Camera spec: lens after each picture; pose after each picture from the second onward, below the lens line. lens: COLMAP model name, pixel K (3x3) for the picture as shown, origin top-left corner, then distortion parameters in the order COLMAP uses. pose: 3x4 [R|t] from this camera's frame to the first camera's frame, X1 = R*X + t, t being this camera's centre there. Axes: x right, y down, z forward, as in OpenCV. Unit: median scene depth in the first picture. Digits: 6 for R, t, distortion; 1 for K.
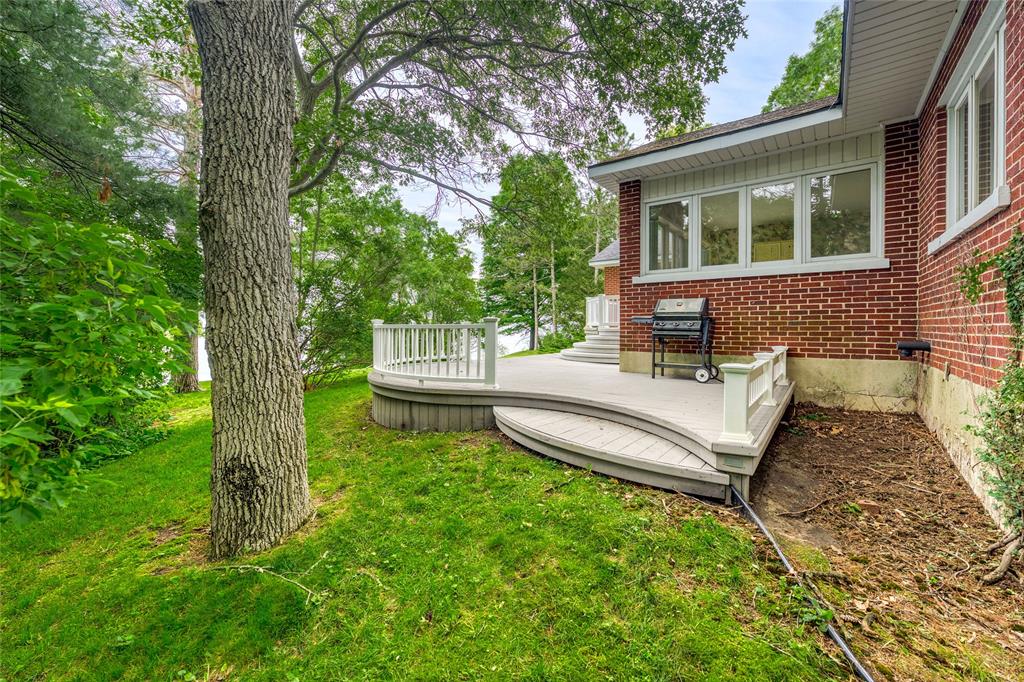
lens RADIAL K [[418.3, 0, 511.9], [0, 418.3, 336.5], [0, 0, 1]] dist [0.001821, -0.000019]
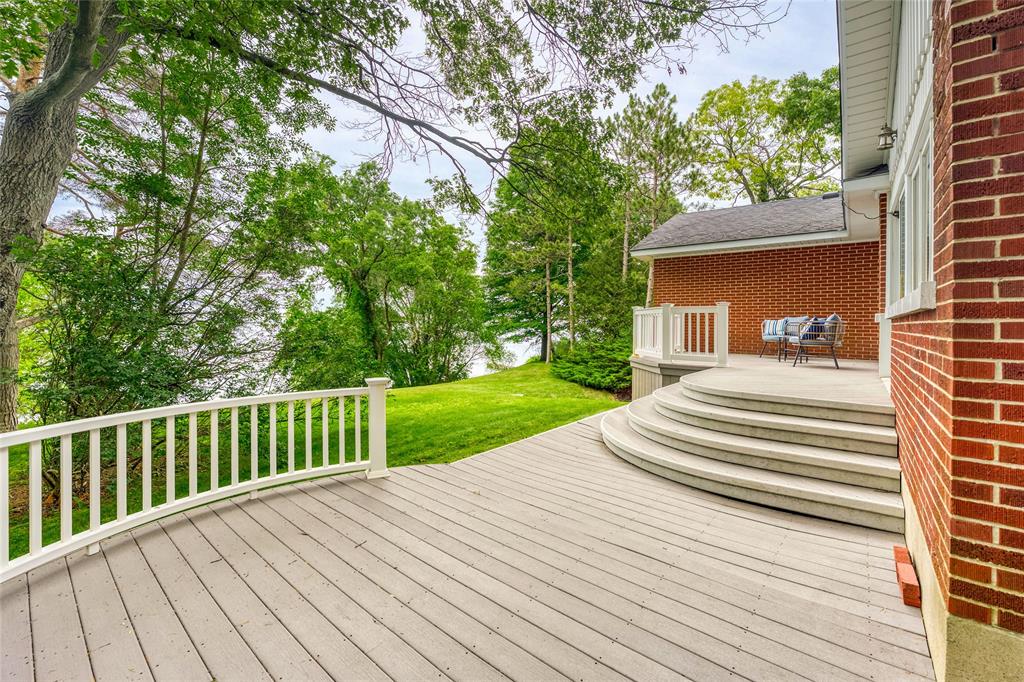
lens RADIAL K [[418.3, 0, 486.6], [0, 418.3, 327.6], [0, 0, 1]] dist [0.001821, -0.000019]
pose [[0.995807, 0.015116, -0.090216, 0.009594], [-0.016571, 0.999744, -0.015406, -0.020859], [0.089960, 0.016837, 0.995803, 0.161118]]
